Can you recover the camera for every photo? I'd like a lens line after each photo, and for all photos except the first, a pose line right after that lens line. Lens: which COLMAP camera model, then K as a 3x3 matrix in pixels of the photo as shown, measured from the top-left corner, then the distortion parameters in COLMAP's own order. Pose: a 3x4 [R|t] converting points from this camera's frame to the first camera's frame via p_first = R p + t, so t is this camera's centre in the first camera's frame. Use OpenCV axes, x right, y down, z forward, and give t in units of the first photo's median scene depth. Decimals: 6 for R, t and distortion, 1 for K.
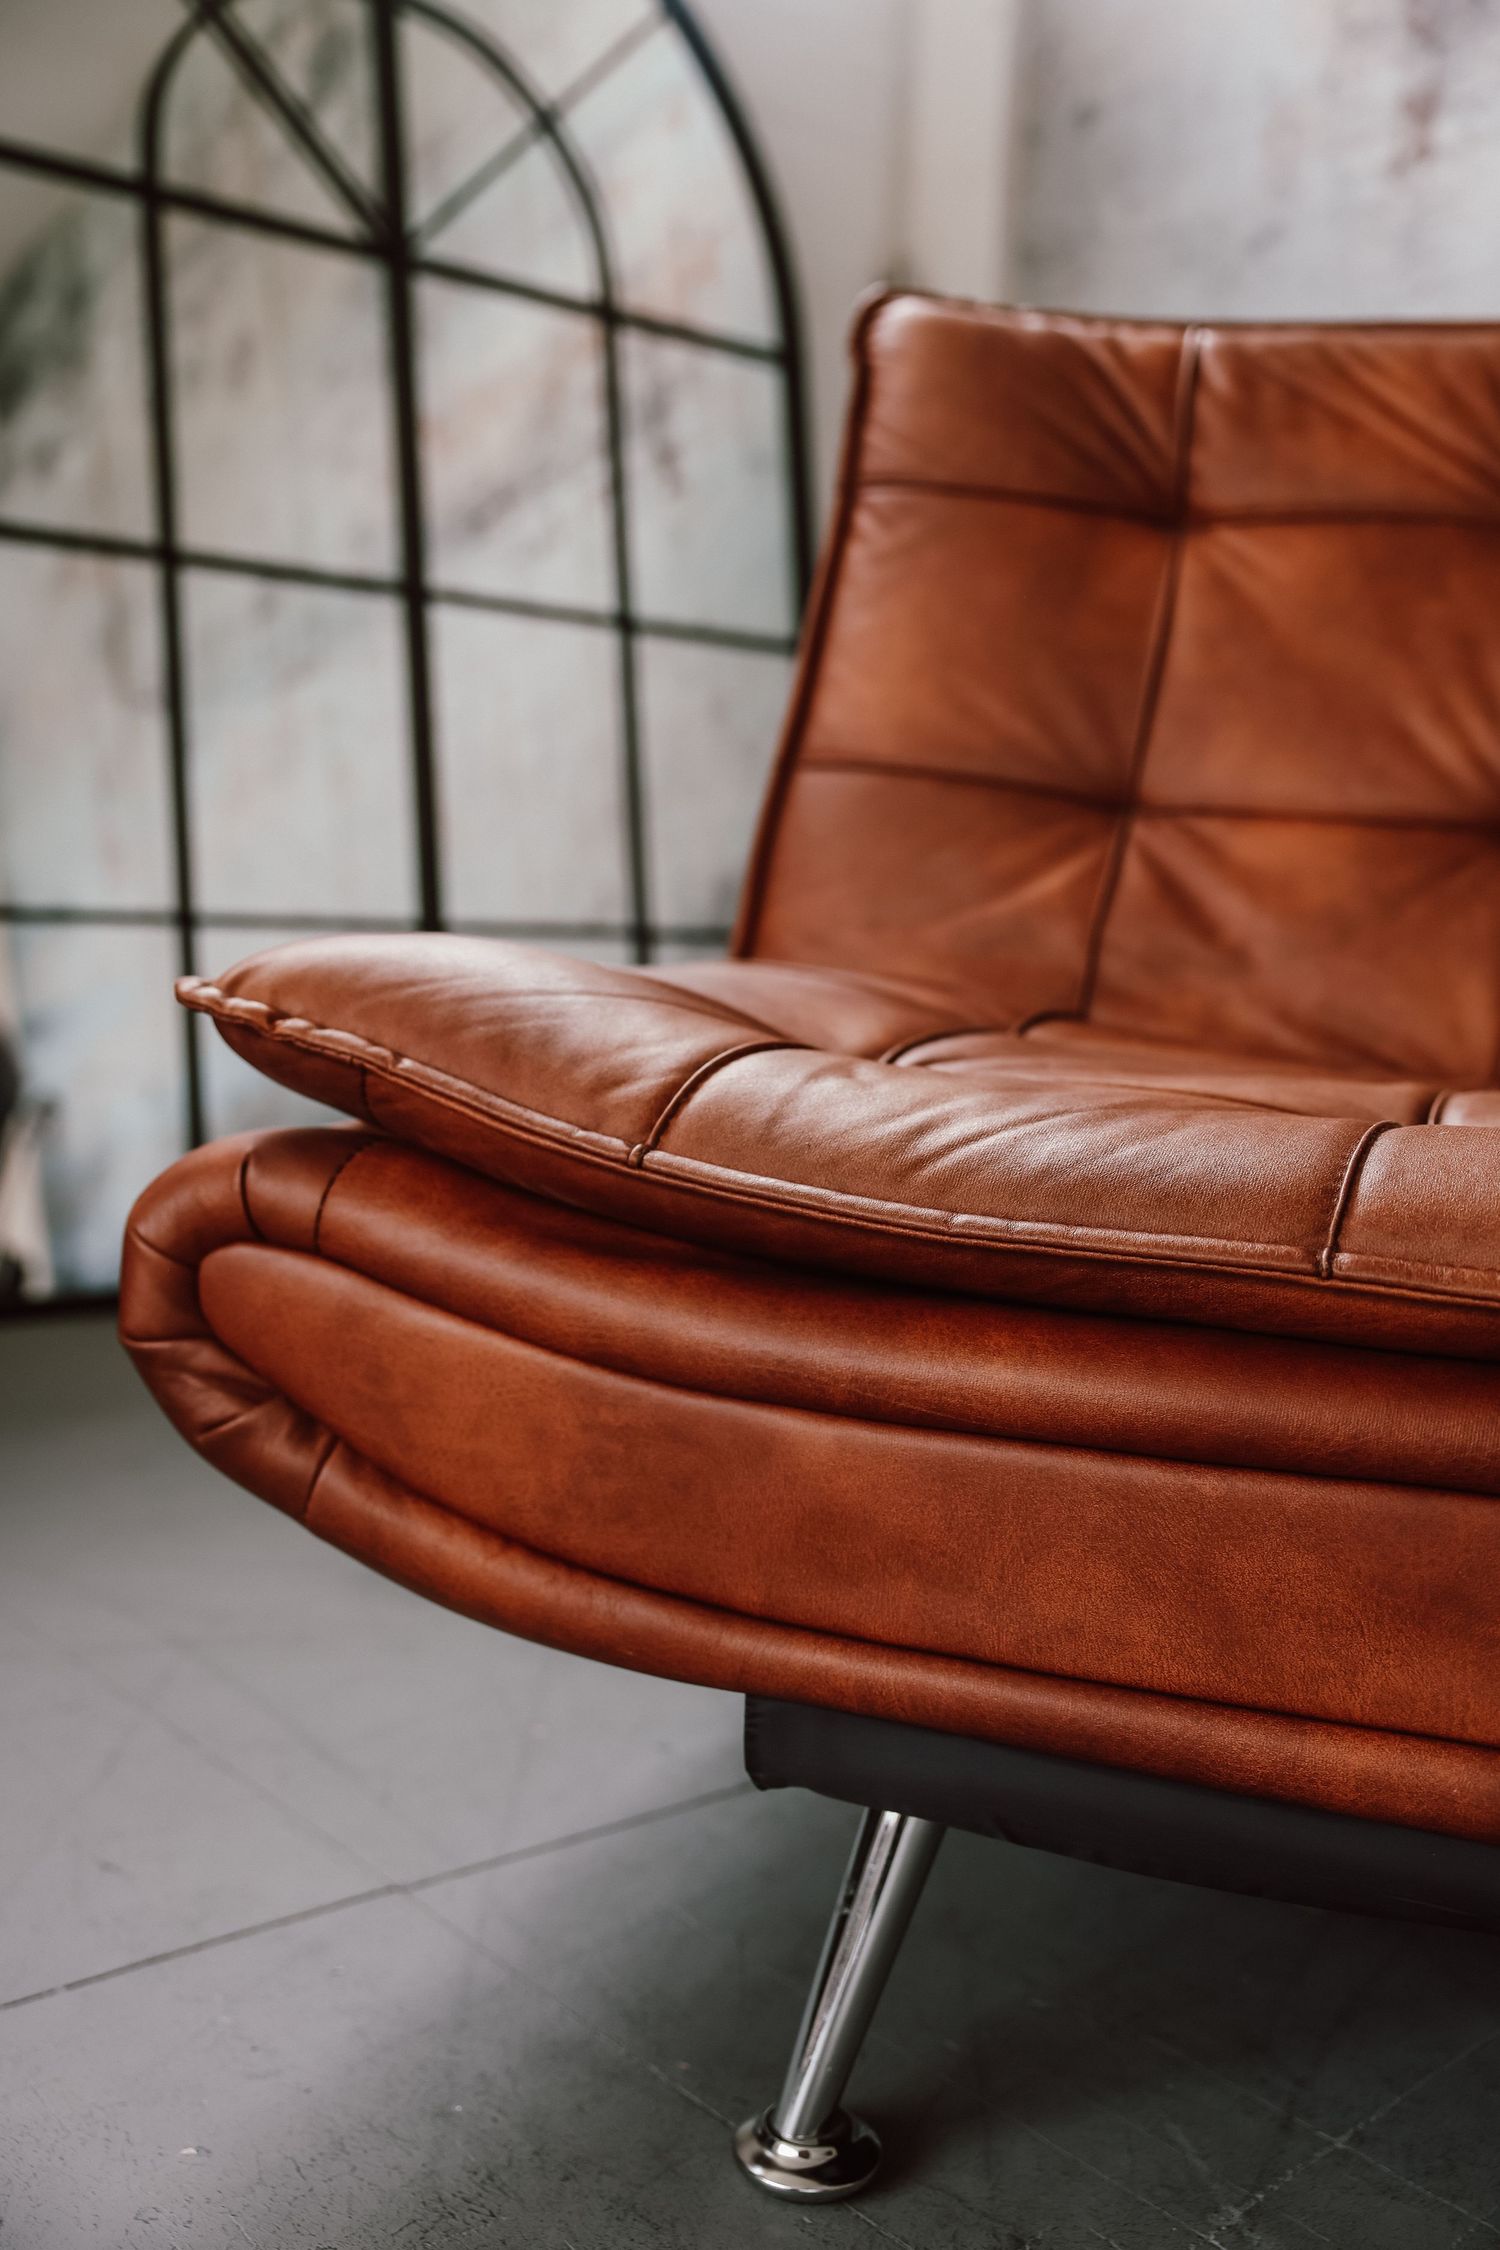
lens RADIAL K [[2193.8, 0, 750.0], [0, 2193.8, 1125.0], [0, 0, 1]] dist [-0.009833, -0.005067]
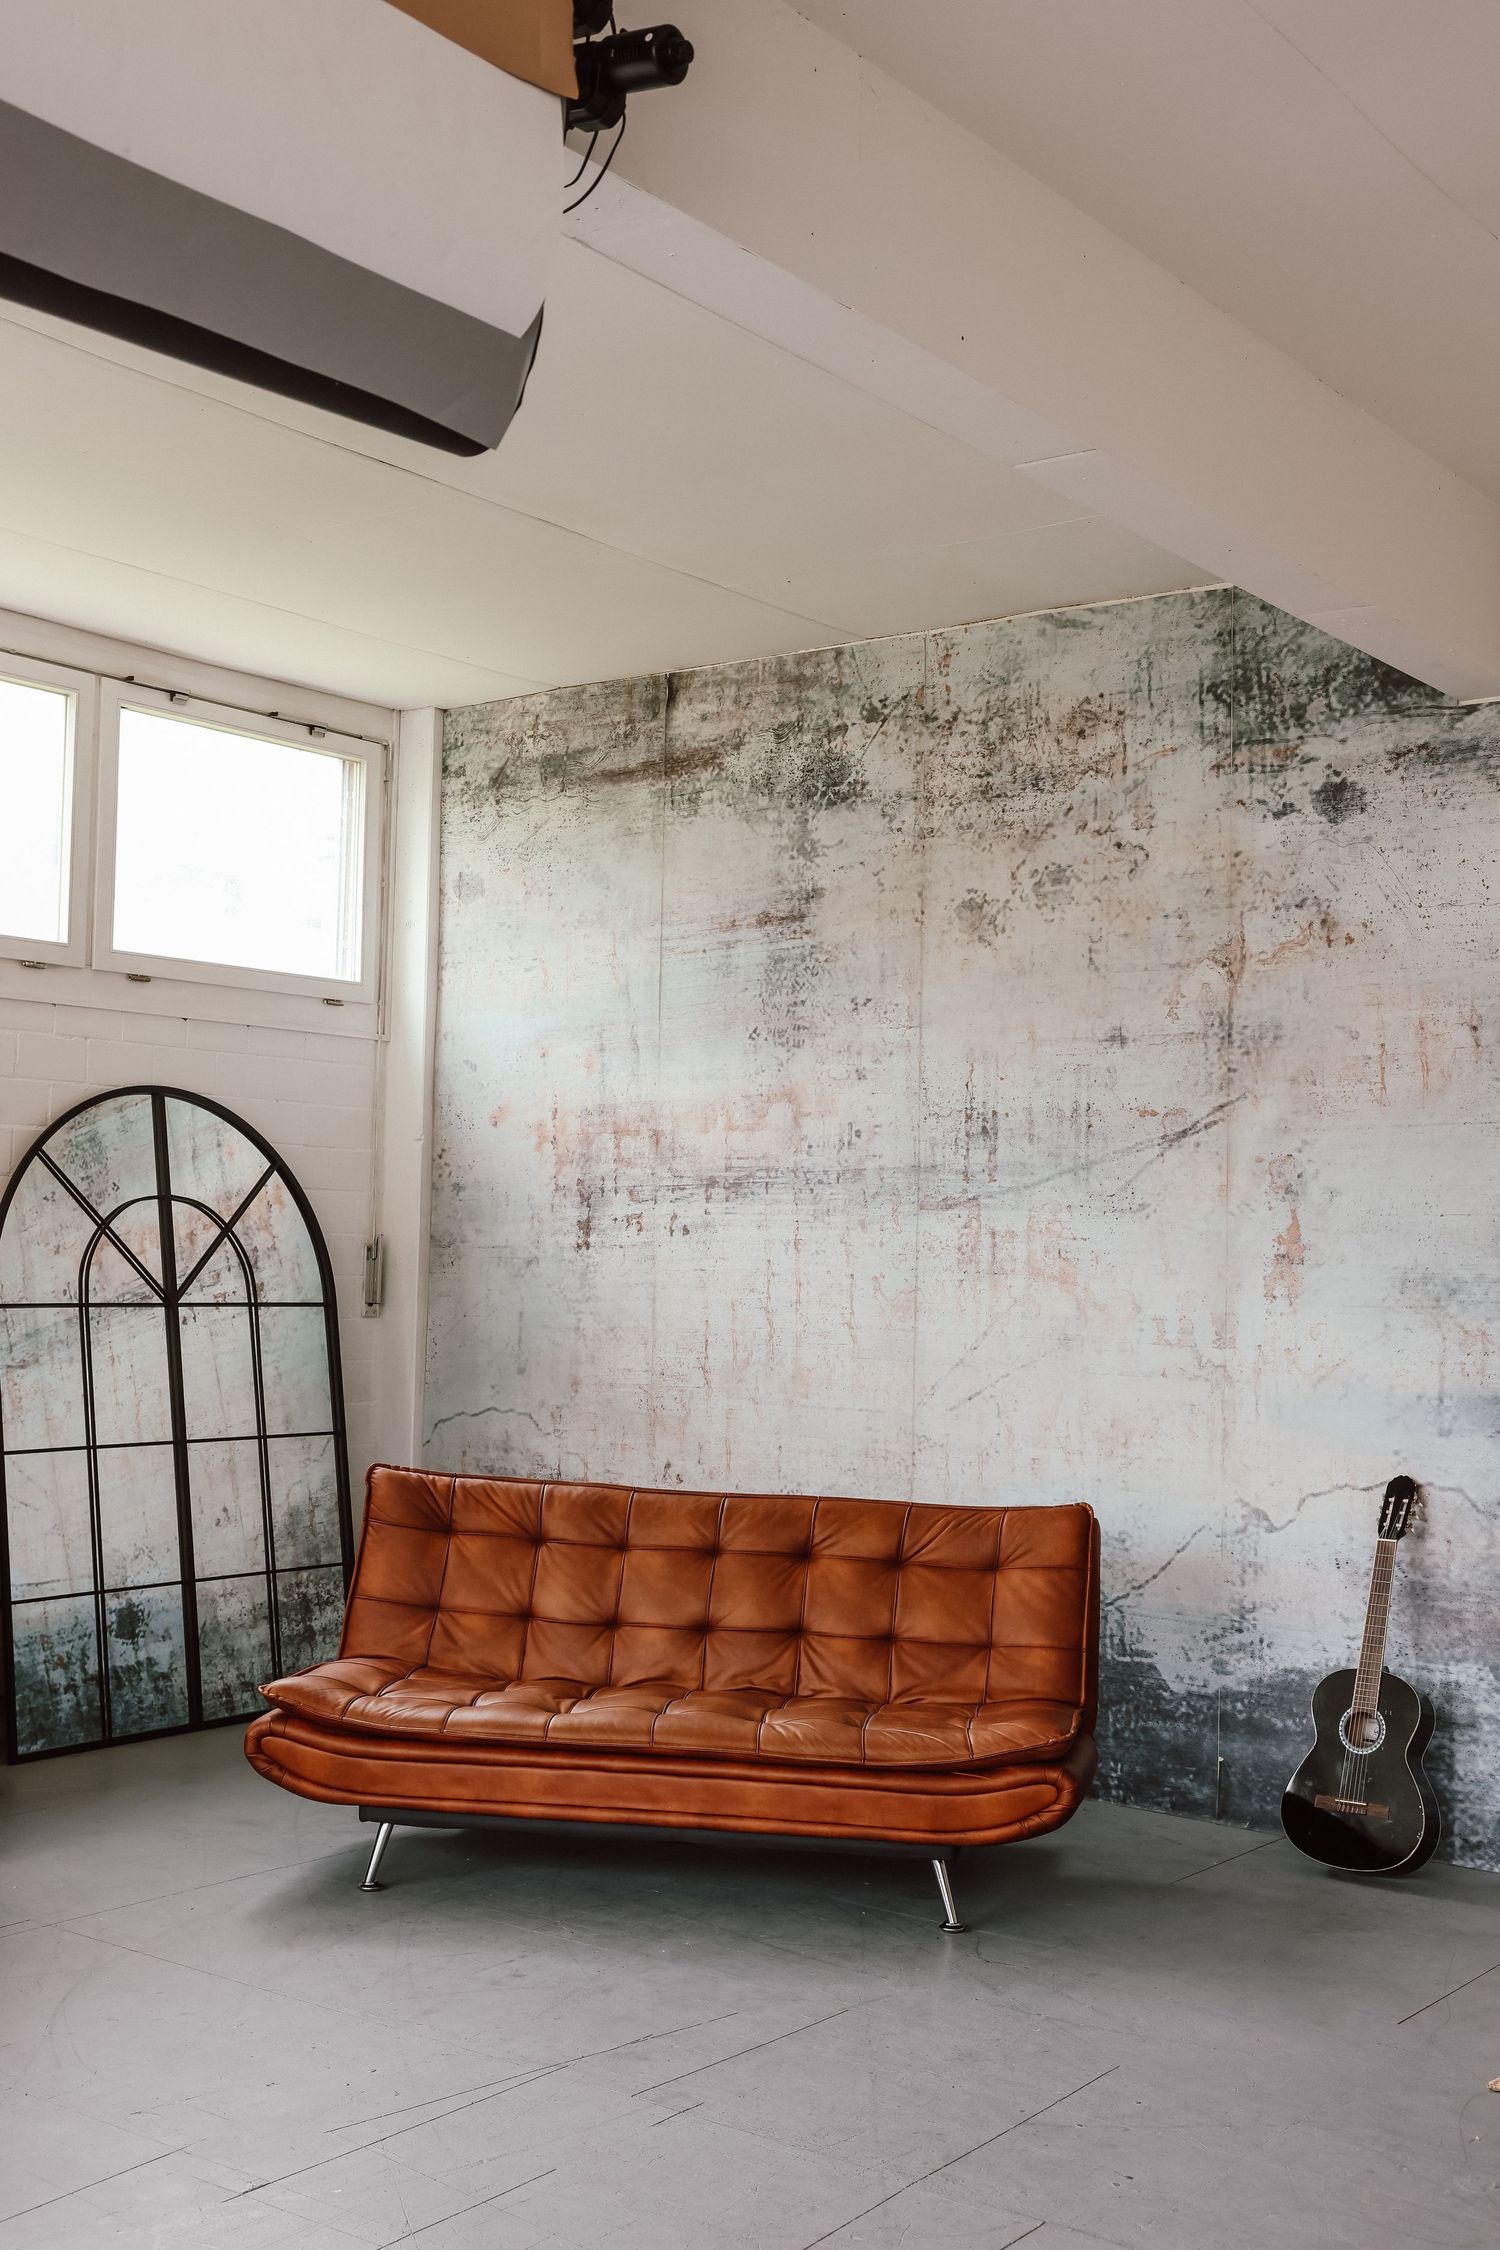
lens RADIAL K [[2360.6, 0, 750.0], [0, 2360.6, 1125.0], [0, 0, 1]] dist [0.017395, -0.016848]
pose [[0.974375, -0.000951, 0.224926, -0.253868], [0.034686, 0.988665, -0.146078, -0.376578], [-0.222238, 0.150137, 0.963364, -3.561619]]
